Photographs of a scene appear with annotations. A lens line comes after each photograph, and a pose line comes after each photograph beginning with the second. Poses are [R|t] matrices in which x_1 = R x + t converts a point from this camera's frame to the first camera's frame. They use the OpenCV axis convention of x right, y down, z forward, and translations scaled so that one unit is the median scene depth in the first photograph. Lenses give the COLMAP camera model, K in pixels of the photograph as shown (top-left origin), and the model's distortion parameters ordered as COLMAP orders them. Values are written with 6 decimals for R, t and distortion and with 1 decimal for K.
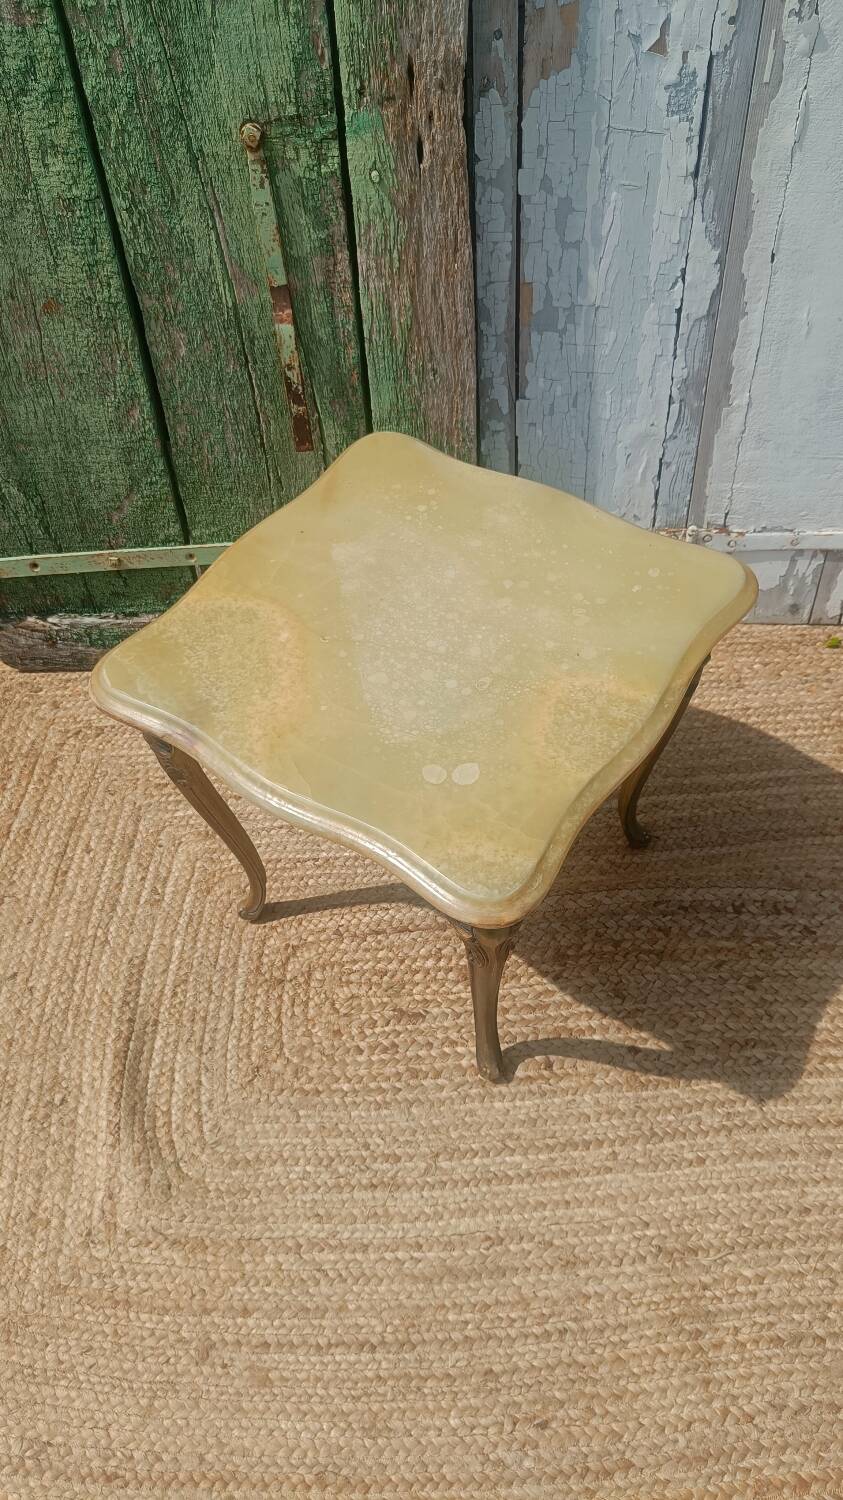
lens RADIAL K [[1053.2, 0, 420.3], [0, 1053.2, 743.7], [0, 0, 1]] dist [0.022254, -0.062164]
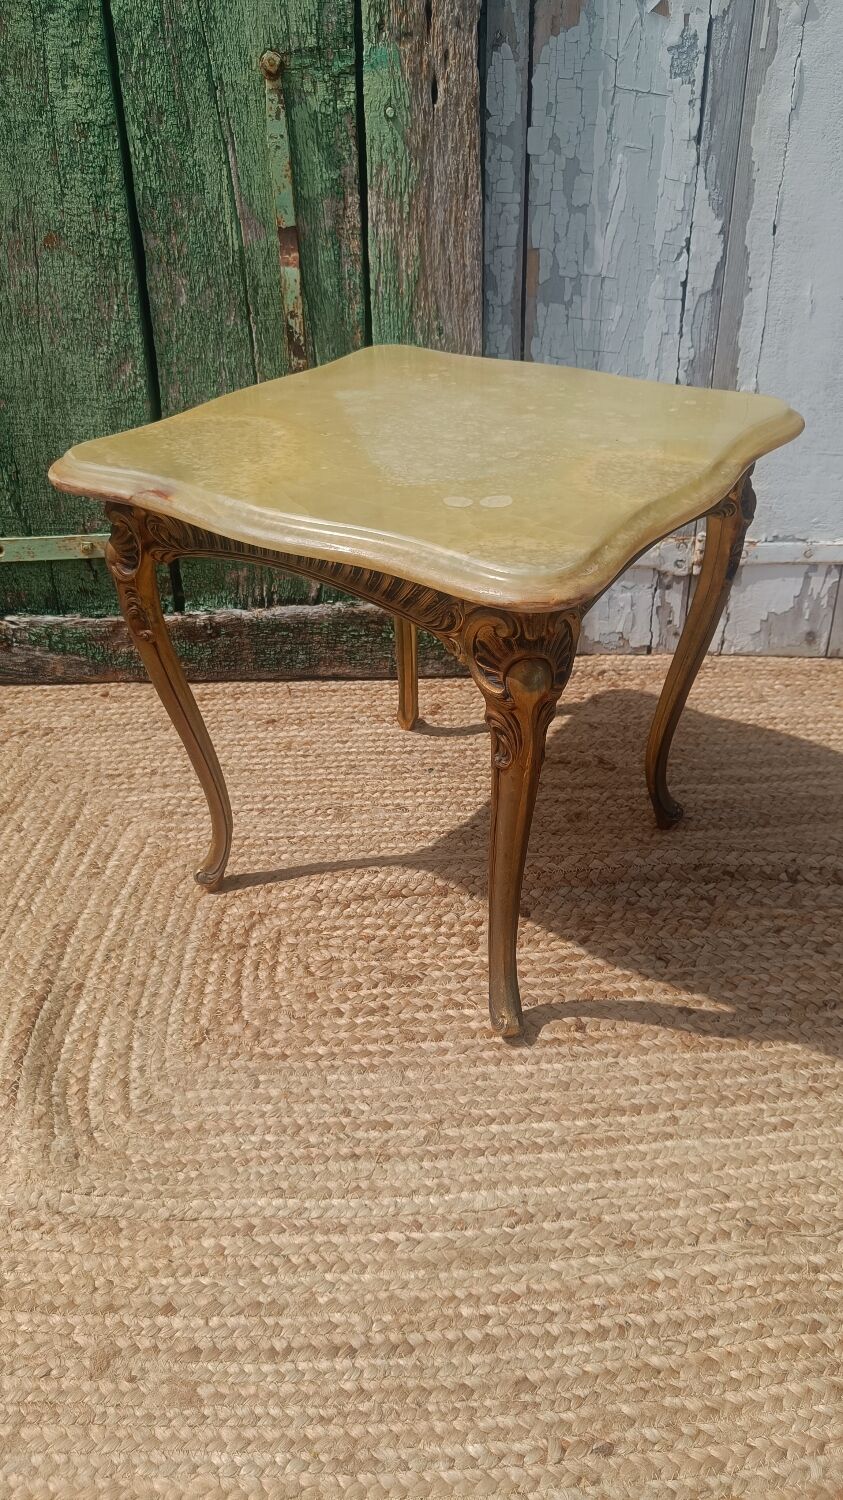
lens RADIAL K [[1063.5, 0, 430.5], [0, 1063.5, 761.4], [0, 0, 1]] dist [0.012532, -0.027490]
pose [[0.998805, 0.026111, 0.041308, -0.027192], [-0.012648, 0.954611, -0.297586, 0.341892], [-0.047203, 0.296708, 0.953801, 0.182662]]
